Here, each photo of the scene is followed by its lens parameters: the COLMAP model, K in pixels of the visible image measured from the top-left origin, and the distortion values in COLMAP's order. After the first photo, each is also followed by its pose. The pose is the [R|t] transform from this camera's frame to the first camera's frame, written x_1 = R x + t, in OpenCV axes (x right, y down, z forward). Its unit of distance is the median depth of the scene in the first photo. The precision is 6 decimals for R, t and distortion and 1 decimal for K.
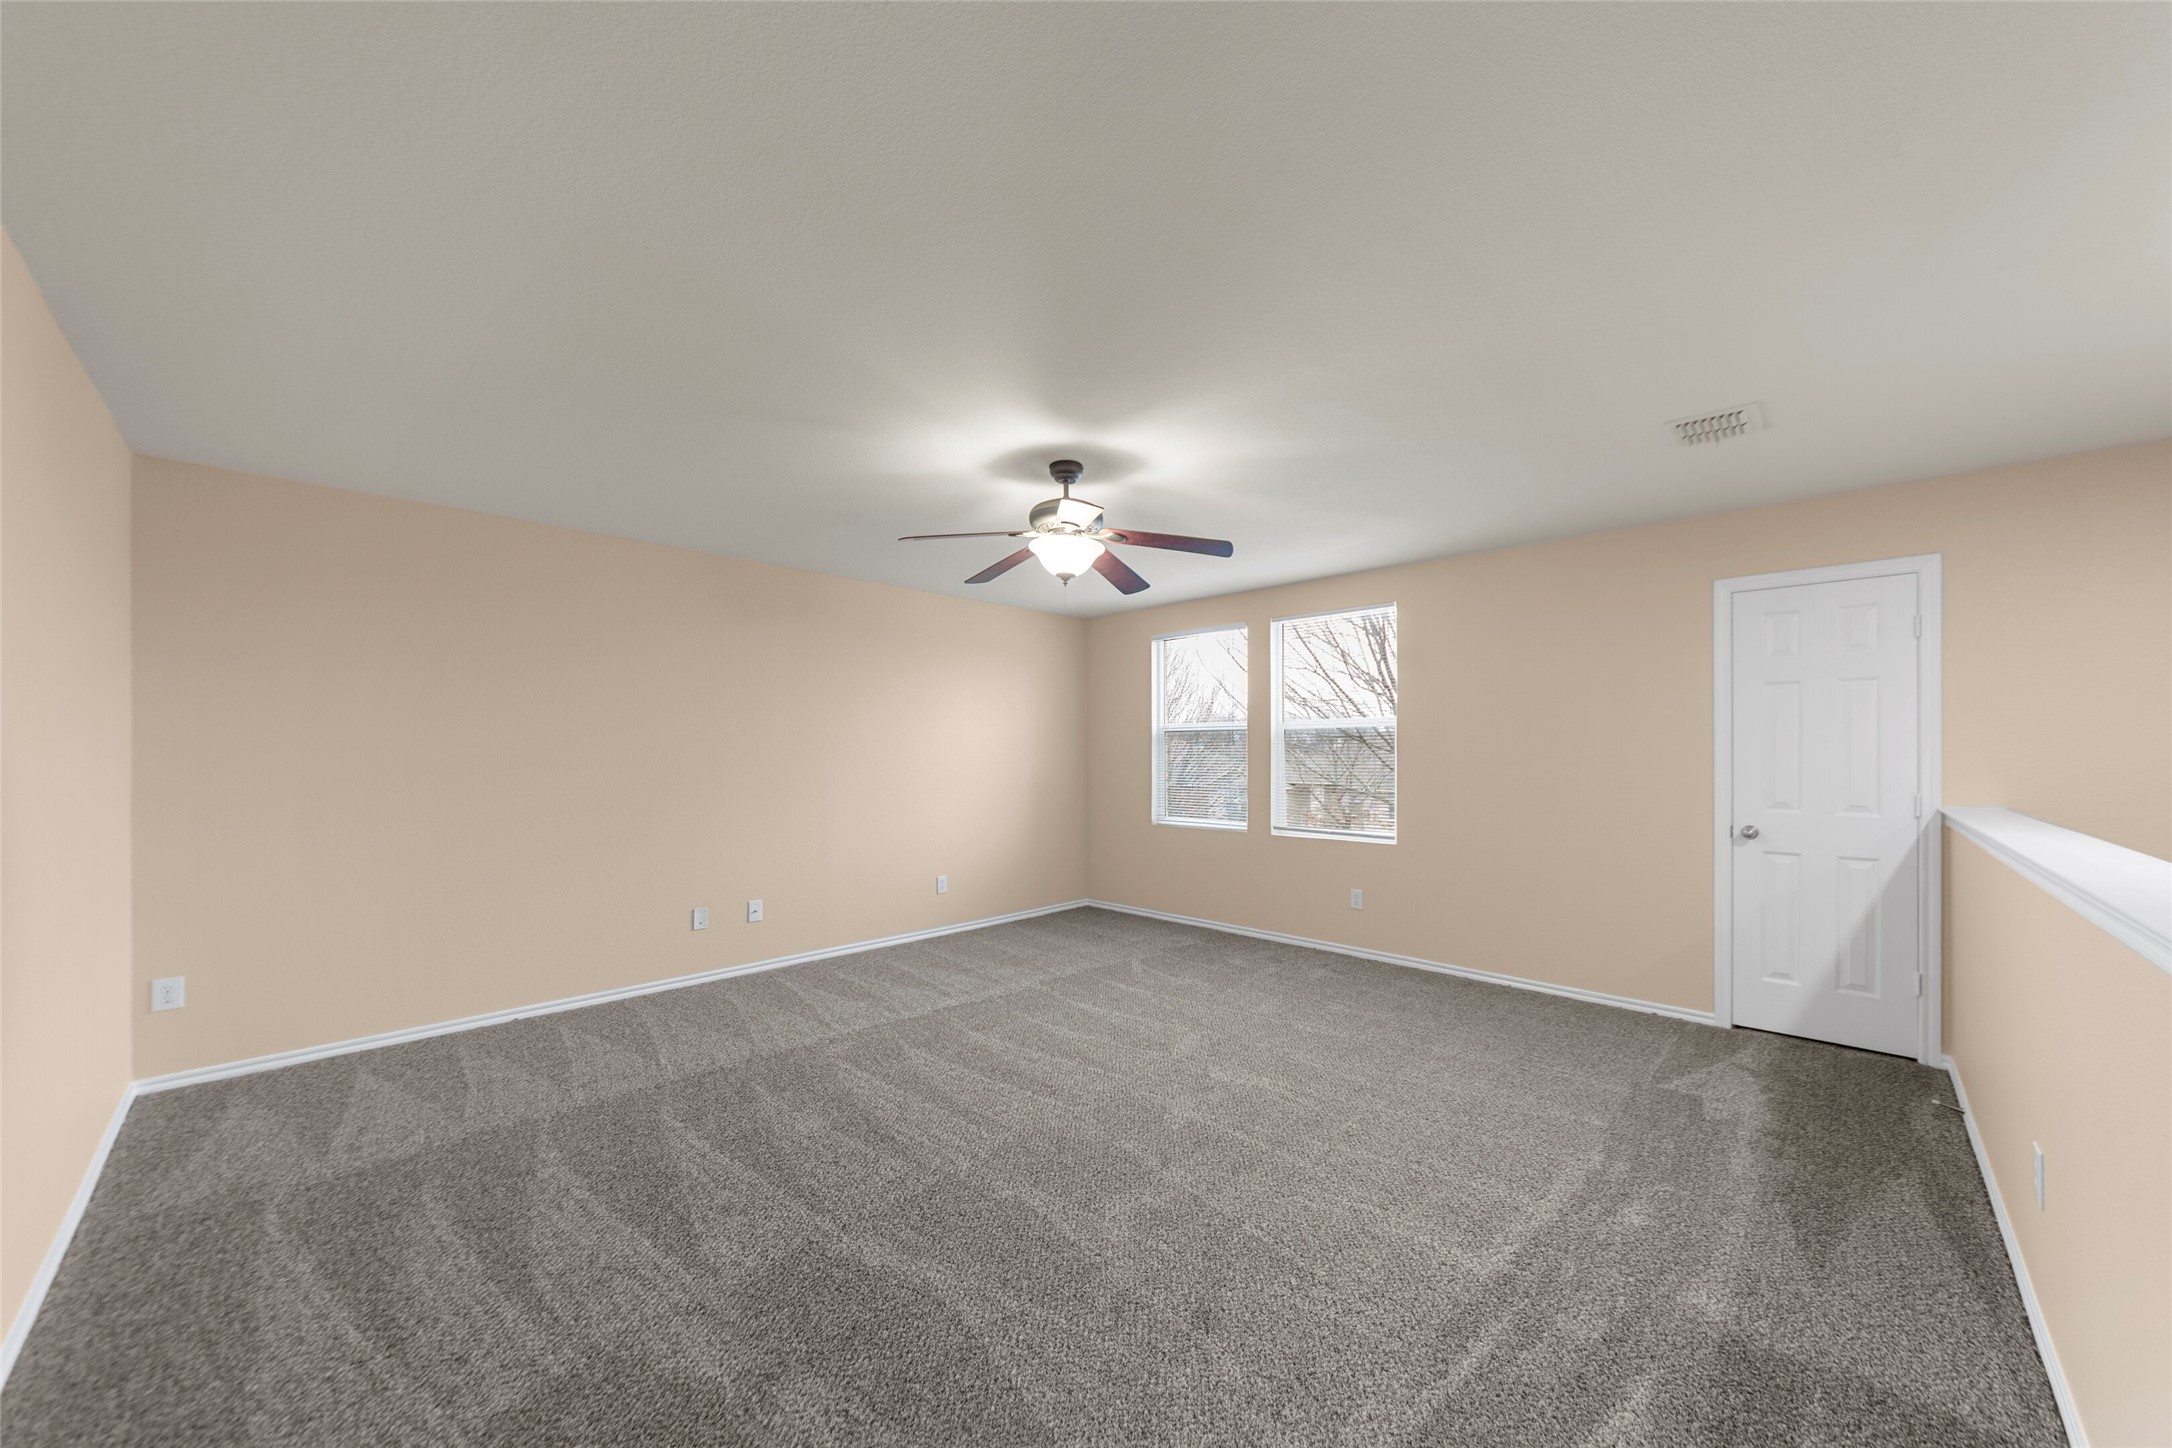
lens RADIAL K [[778.6, 0, 1086.4], [0, 778.6, 743.8], [0, 0, 1]] dist [-0.002186, -0.000205]
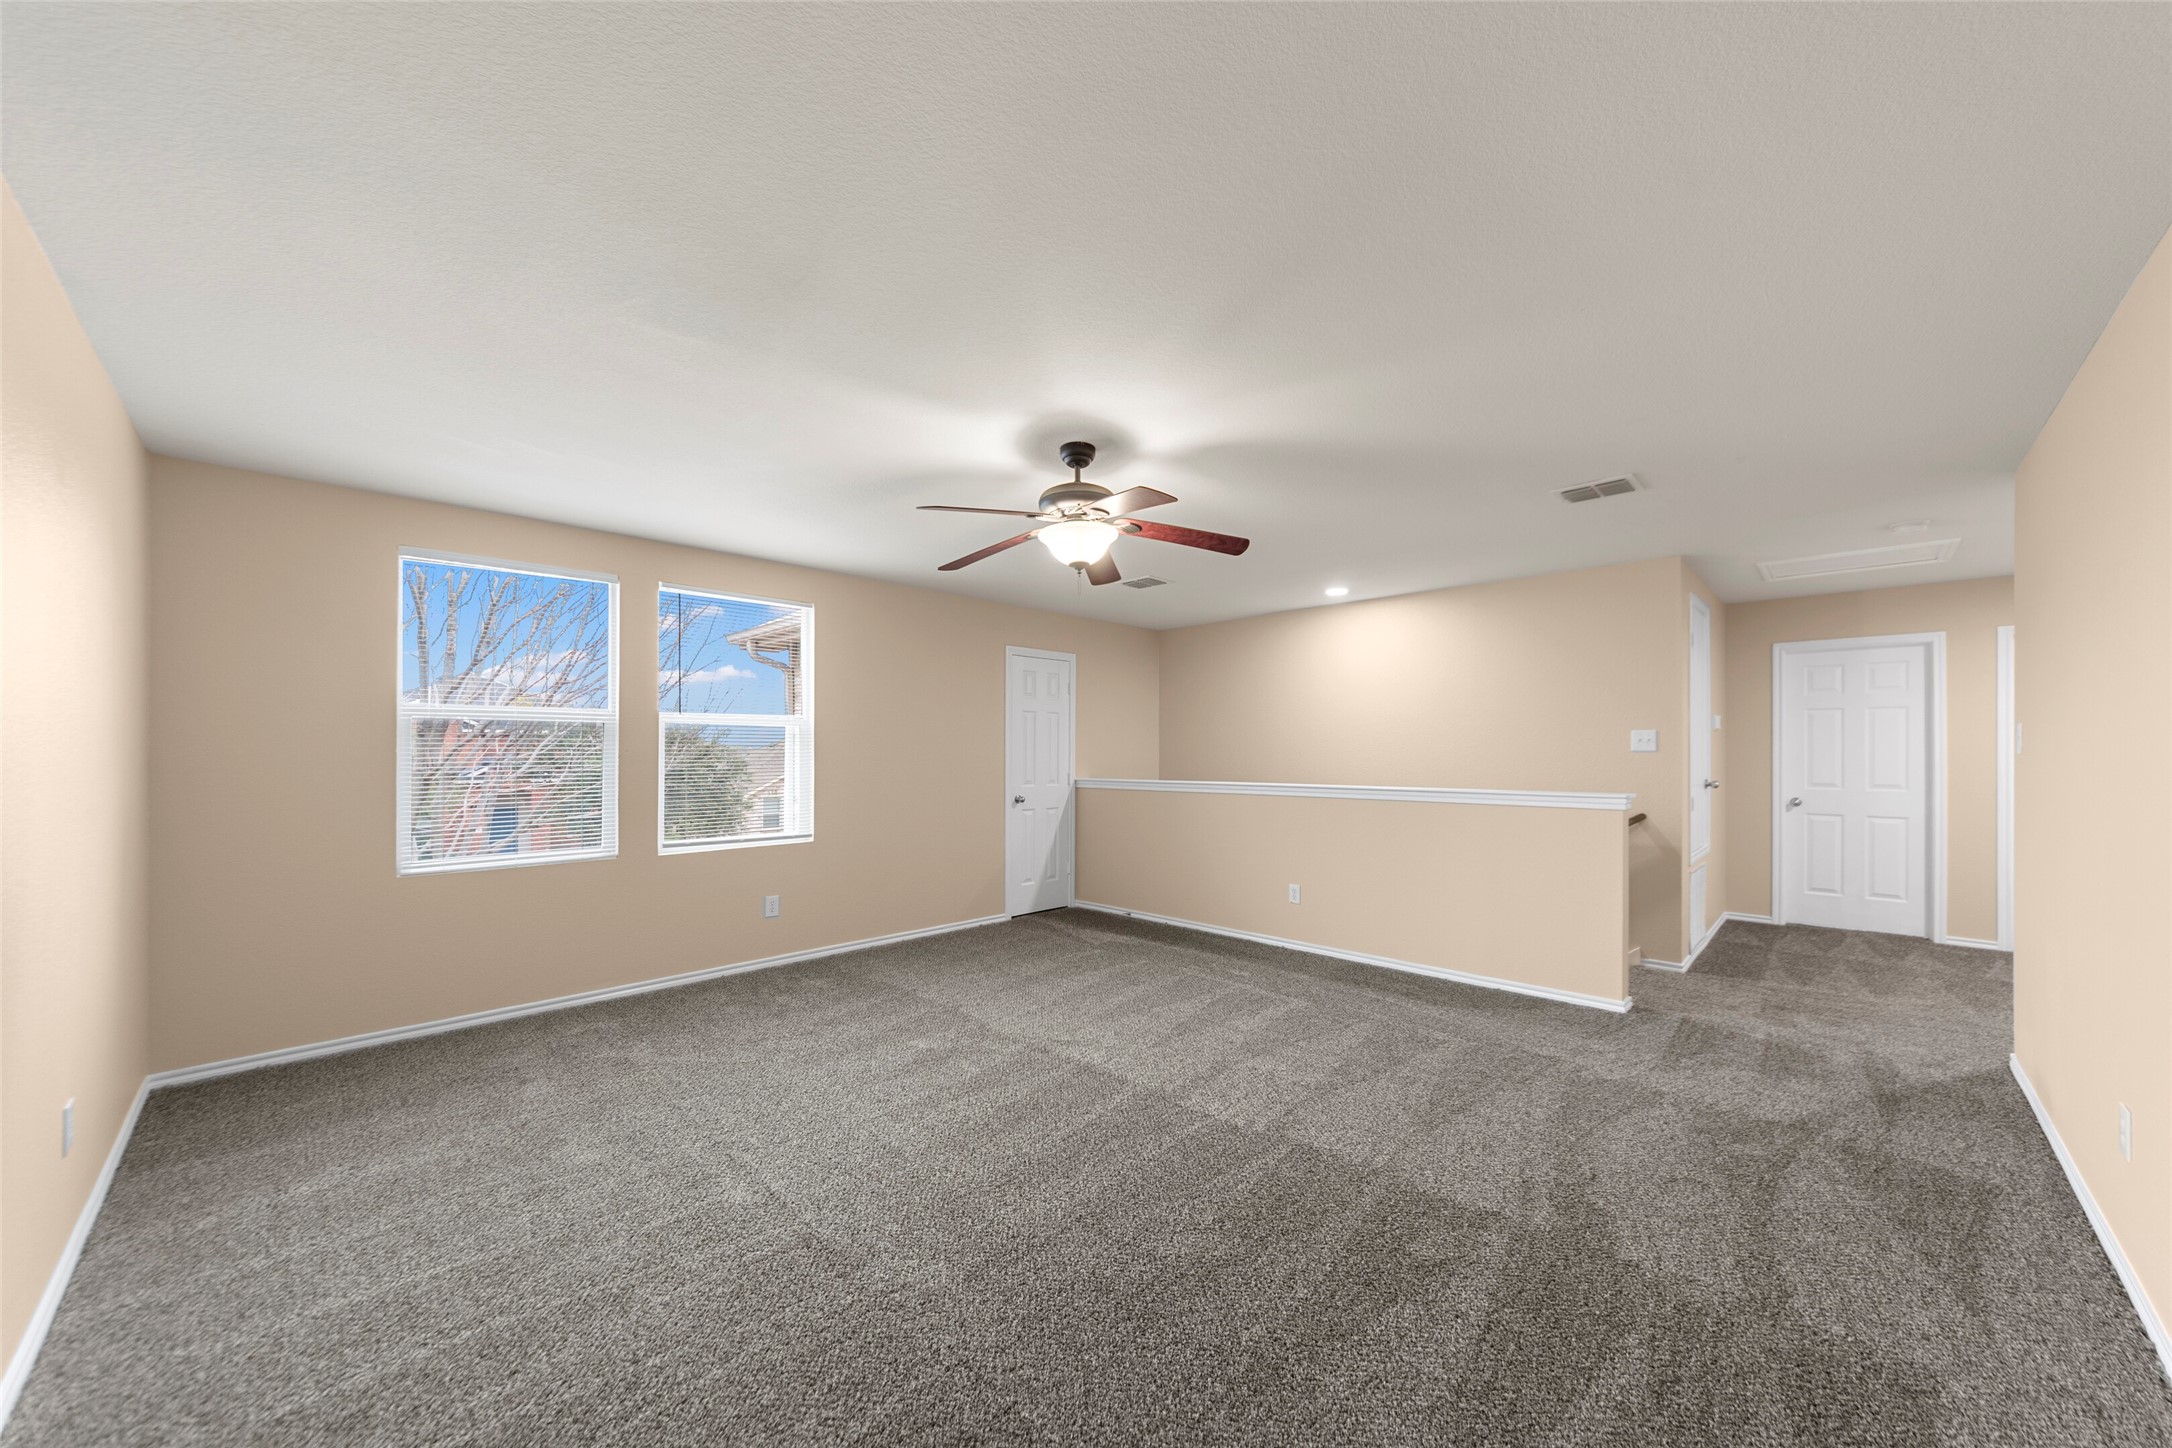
lens RADIAL K [[778.6, 0, 1086.4], [0, 778.6, 743.8], [0, 0, 1]] dist [-0.002186, -0.000205]
pose [[0.007512, 0.008195, 0.999938, -0.814952], [-0.011440, 0.999902, -0.008109, 0.005465], [-0.999906, -0.011379, 0.007605, 0.819132]]
